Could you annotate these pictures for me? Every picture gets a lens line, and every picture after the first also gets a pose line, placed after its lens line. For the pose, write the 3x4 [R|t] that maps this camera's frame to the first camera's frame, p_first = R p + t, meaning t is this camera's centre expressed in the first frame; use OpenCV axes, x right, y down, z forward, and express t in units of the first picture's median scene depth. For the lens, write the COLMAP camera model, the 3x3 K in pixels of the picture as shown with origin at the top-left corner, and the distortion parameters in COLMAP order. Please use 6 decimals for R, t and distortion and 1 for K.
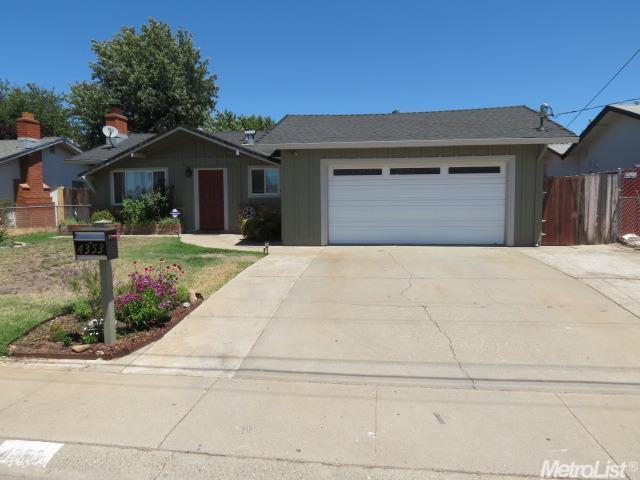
lens RADIAL K [[445.9, 0, 320.0], [0, 445.9, 240.0], [0, 0, 1]] dist [-0.031743, 0.002681]
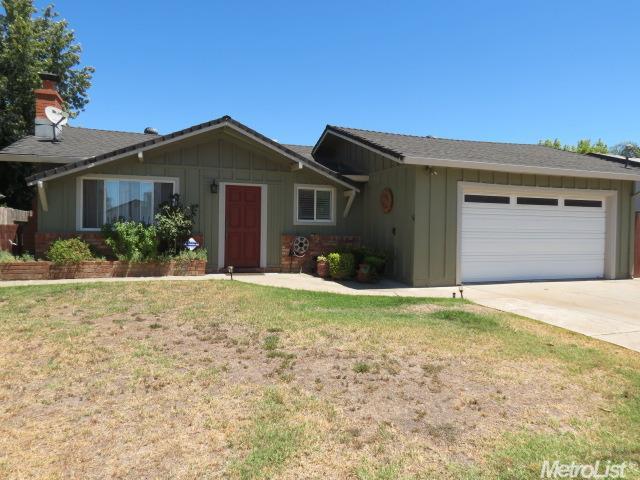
lens RADIAL K [[445.9, 0, 320.0], [0, 445.9, 240.0], [0, 0, 1]] dist [-0.031743, 0.002681]
pose [[0.891691, 0.010310, 0.452526, -0.473888], [0.020557, 0.997787, -0.063241, -0.019766], [-0.452177, 0.065694, 0.889506, 0.303475]]
